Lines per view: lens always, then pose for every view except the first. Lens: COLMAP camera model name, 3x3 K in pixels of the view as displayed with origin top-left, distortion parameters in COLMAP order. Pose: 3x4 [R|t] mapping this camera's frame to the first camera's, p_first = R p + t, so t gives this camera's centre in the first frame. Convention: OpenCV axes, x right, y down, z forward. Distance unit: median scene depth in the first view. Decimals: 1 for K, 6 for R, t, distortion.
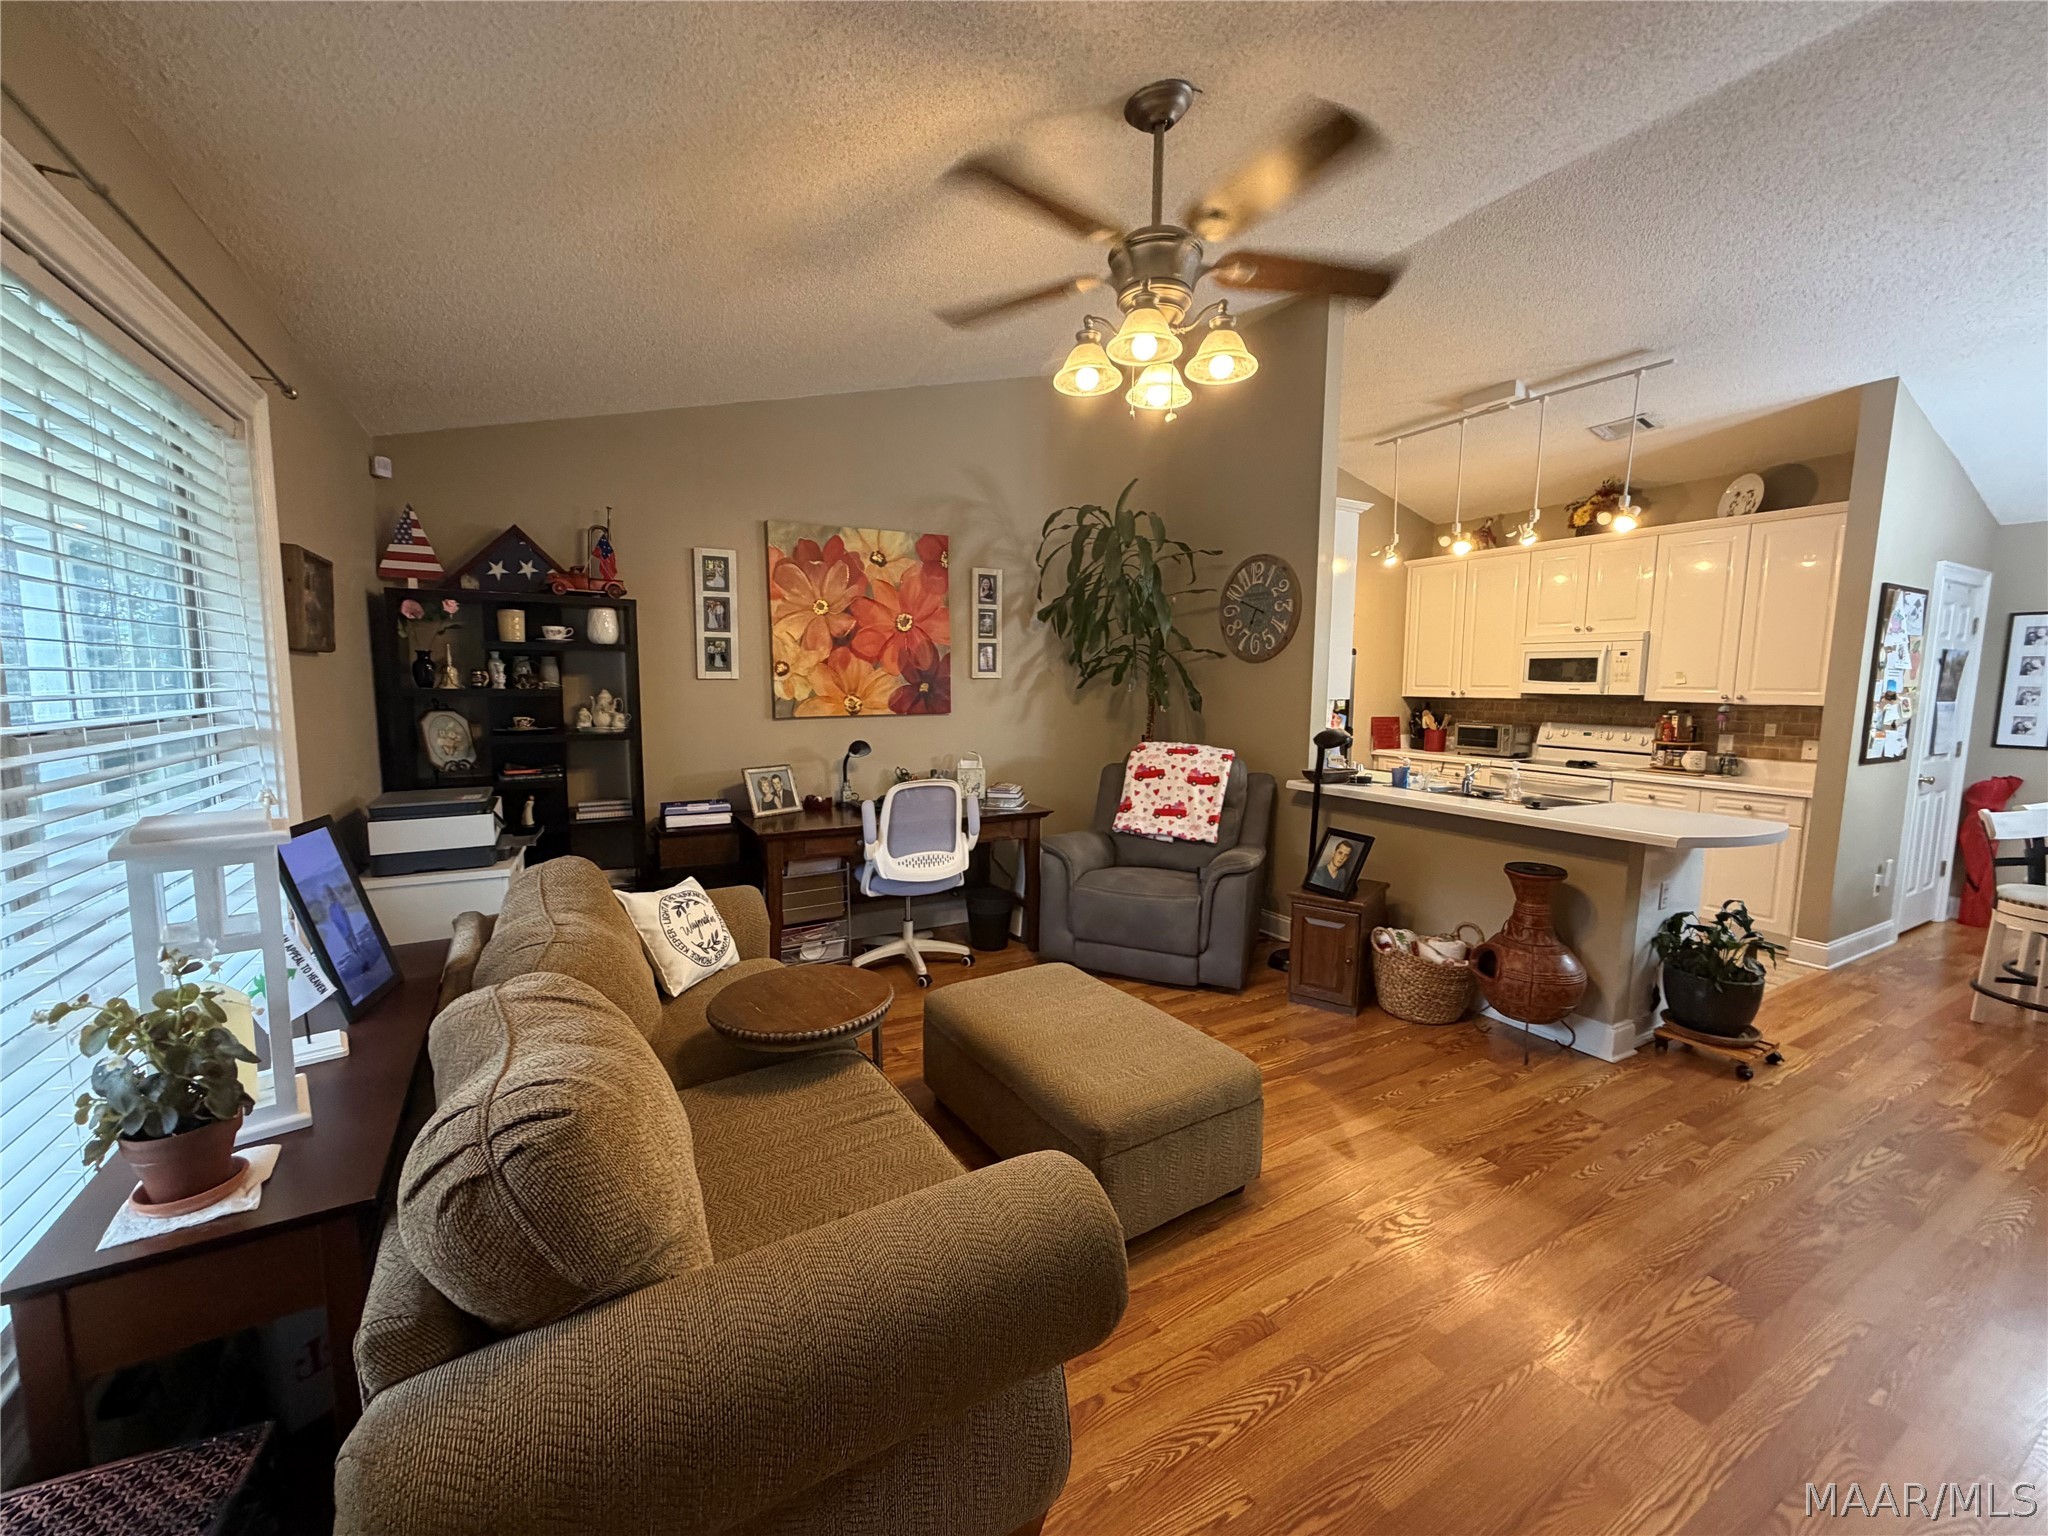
lens RADIAL K [[809.7, 0, 1010.4], [0, 809.7, 772.4], [0, 0, 1]] dist [-0.007296, 0.000816]
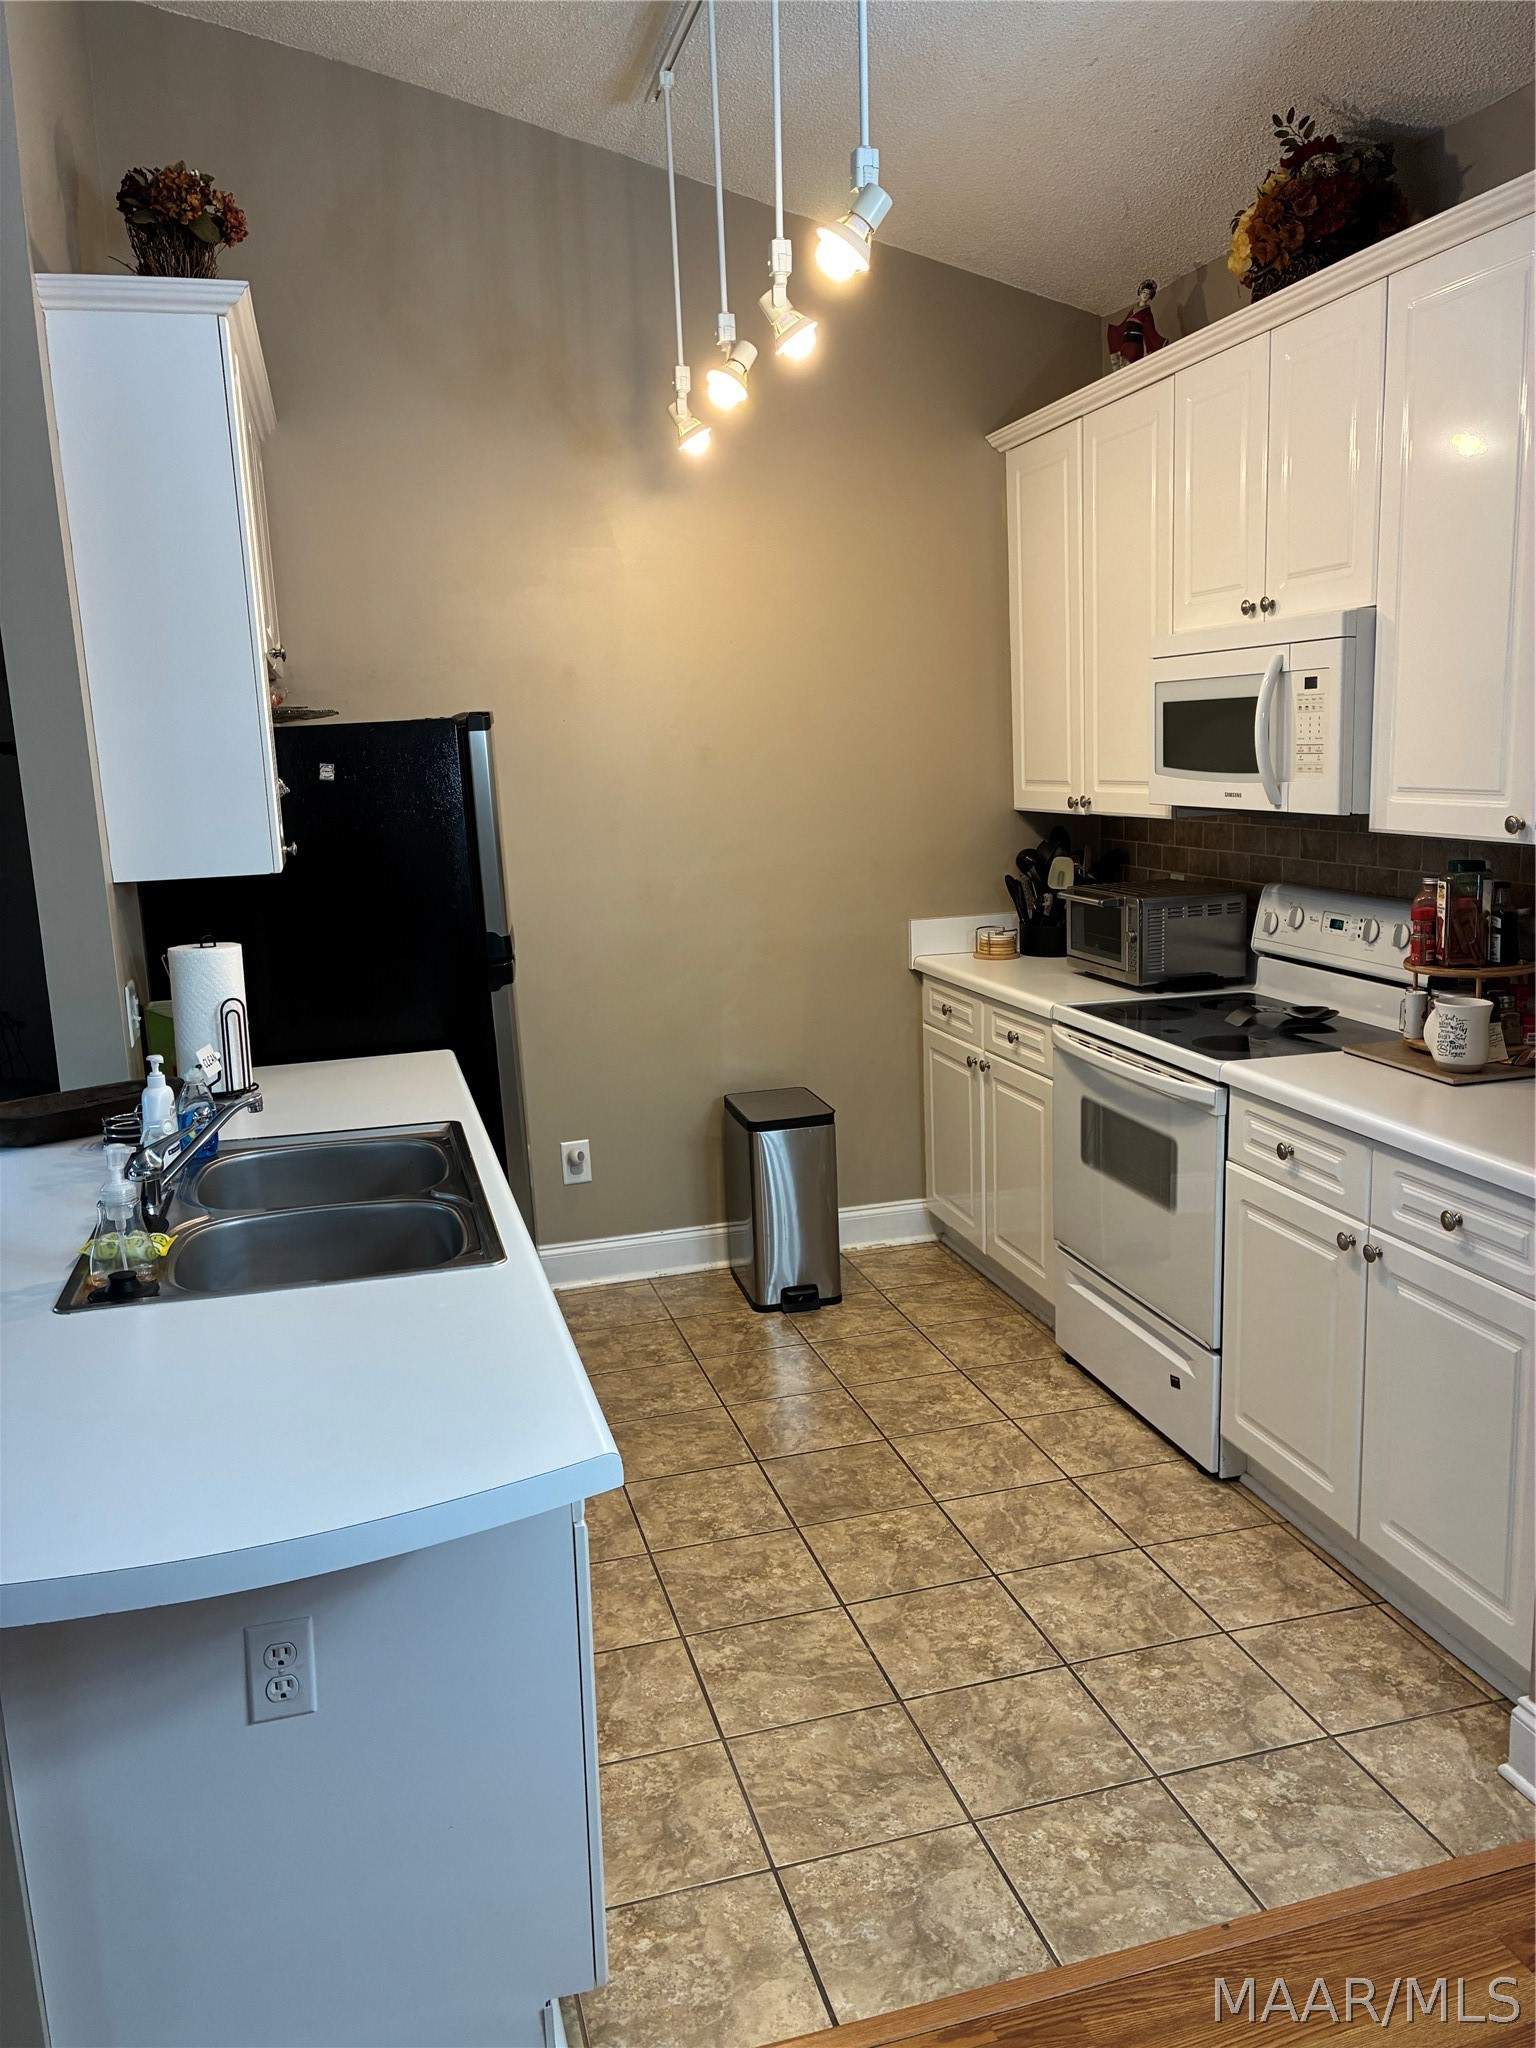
lens RADIAL K [[1536.9, 0, 774.5], [0, 1536.9, 1037.4], [0, 0, 1]] dist [0.025746, -0.027926]
pose [[0.972991, 0.000008, -0.230842, 0.835005], [0.018541, 0.996767, 0.078182, -0.072042], [0.230096, -0.080350, 0.969845, 0.427329]]
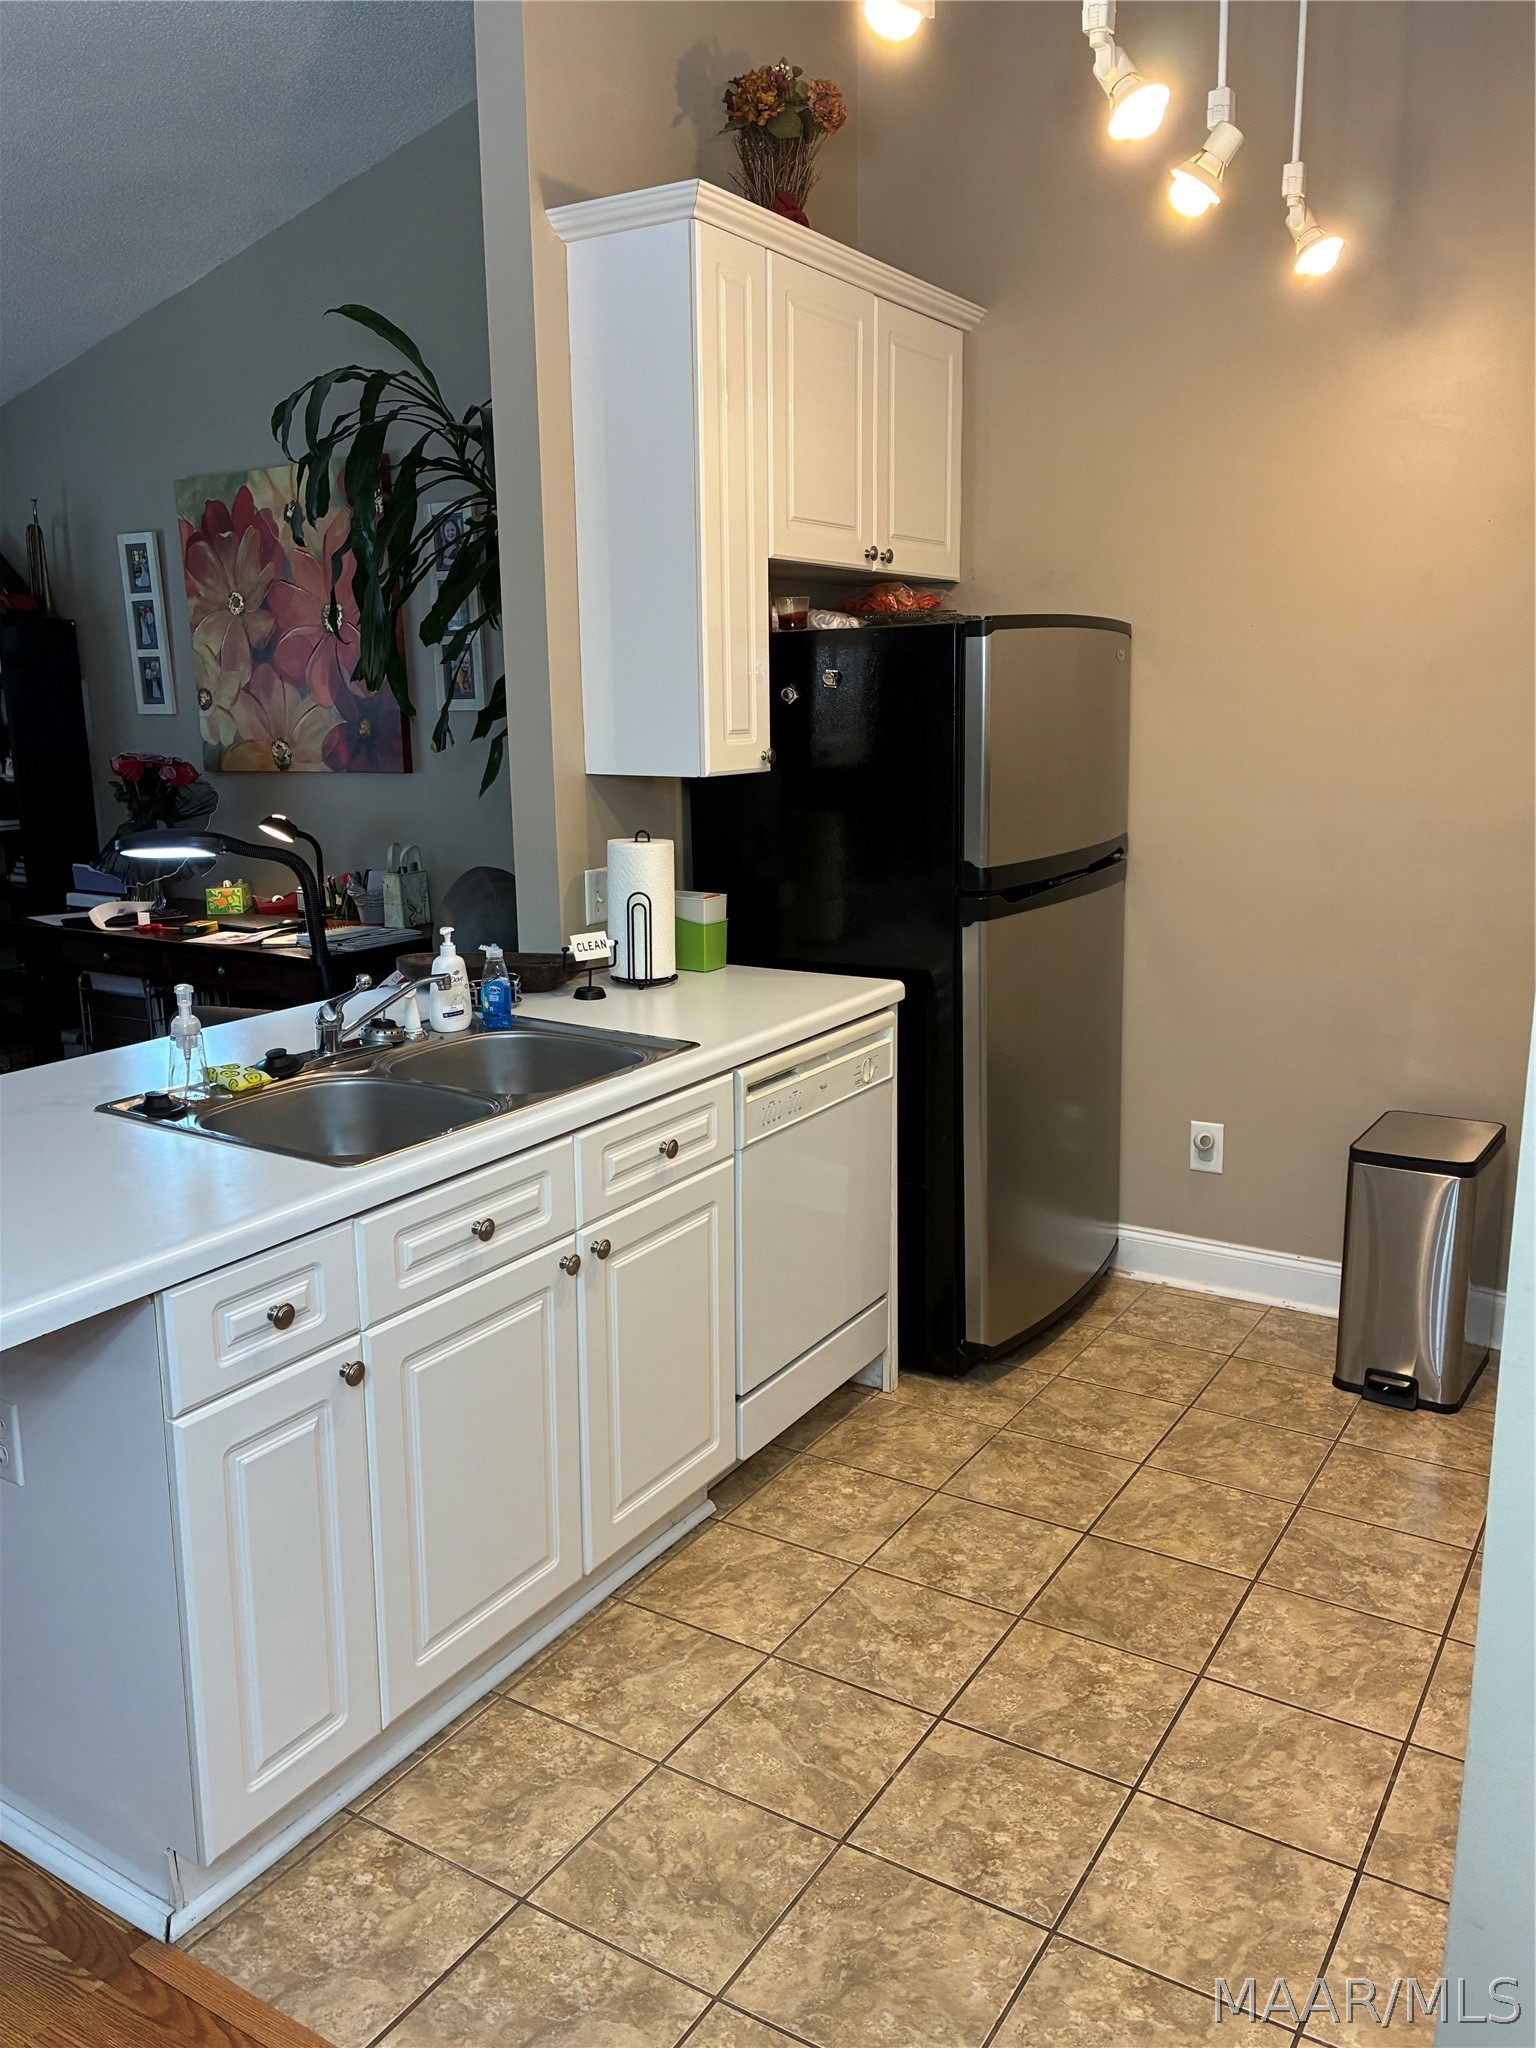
lens RADIAL K [[1571.1, 0, 782.6], [0, 1571.1, 1029.7], [0, 0, 1]] dist [0.041501, -0.041562]
pose [[0.487328, 0.175278, -0.855447, 1.118044], [-0.085775, 0.984518, 0.152860, -0.095268], [0.868996, -0.001117, 0.494818, 0.734298]]
